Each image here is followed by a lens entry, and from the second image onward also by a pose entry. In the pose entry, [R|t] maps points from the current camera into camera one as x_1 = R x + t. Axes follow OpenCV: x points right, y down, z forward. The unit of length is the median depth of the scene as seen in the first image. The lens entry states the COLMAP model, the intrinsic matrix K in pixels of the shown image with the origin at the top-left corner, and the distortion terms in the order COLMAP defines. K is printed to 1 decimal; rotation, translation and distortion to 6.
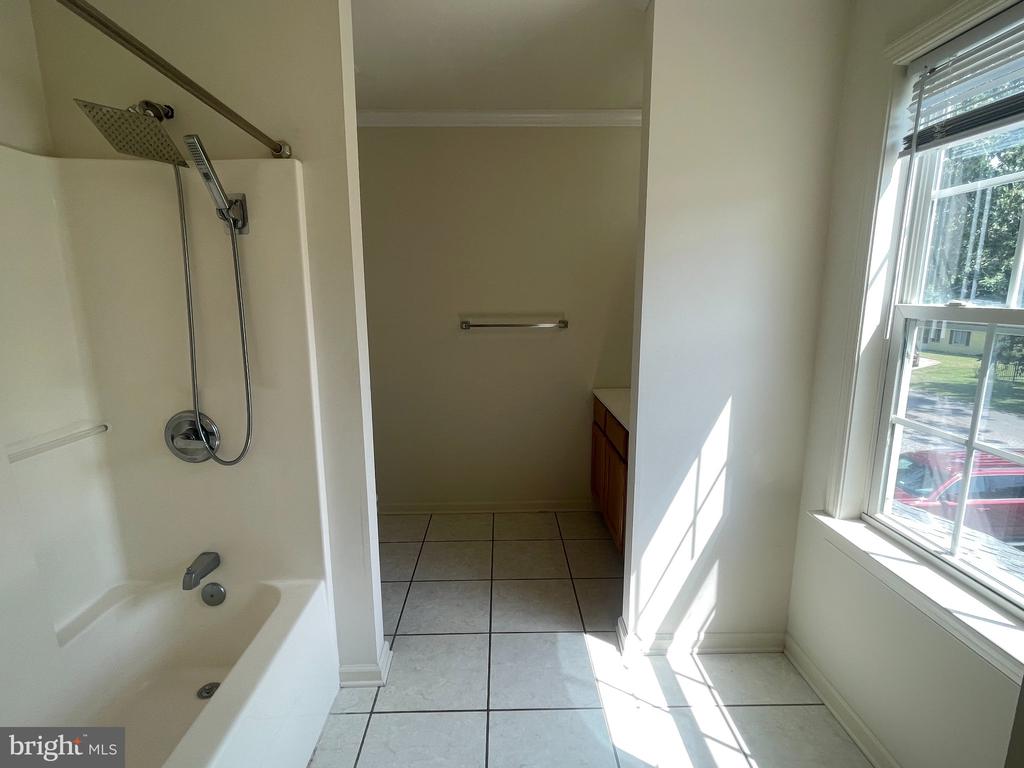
lens RADIAL K [[503.4, 0, 512.0], [0, 503.4, 384.0], [0, 0, 1]] dist [0.001665, 0.000738]
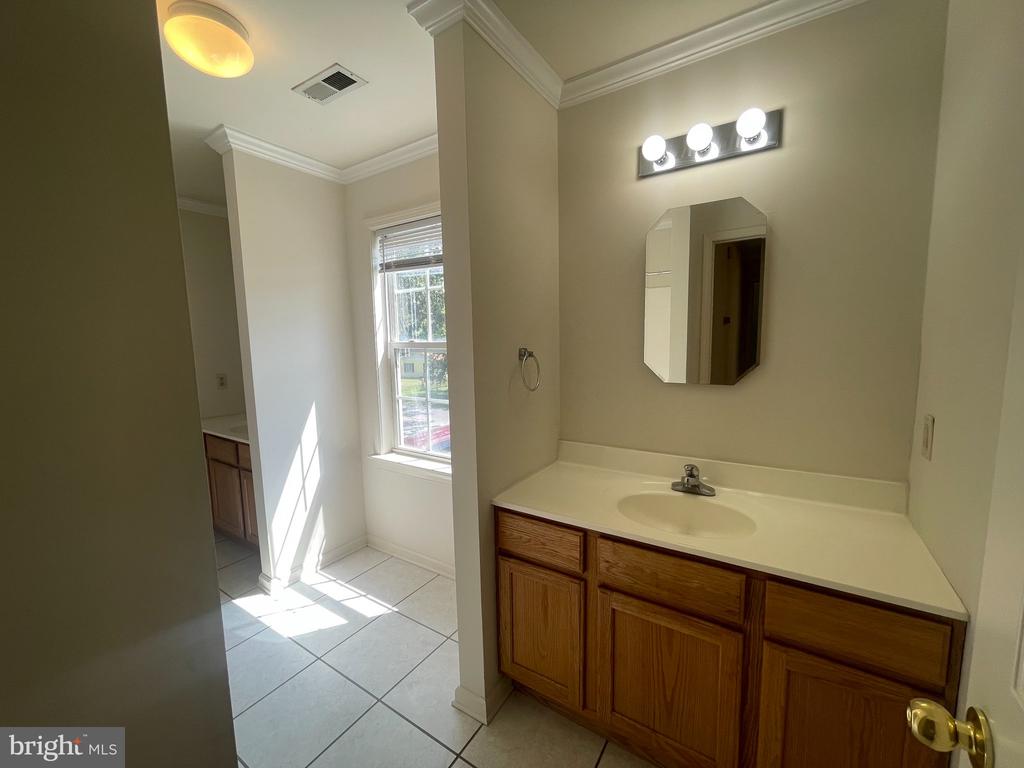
lens RADIAL K [[415.2, 0, 512.0], [0, 415.2, 384.0], [0, 0, 1]] dist [-0.001368, -0.000083]
pose [[0.563848, -0.102517, 0.819491, -0.324869], [0.168018, 0.985754, 0.007712, 0.073336], [-0.808607, 0.133341, 0.573040, -0.318911]]
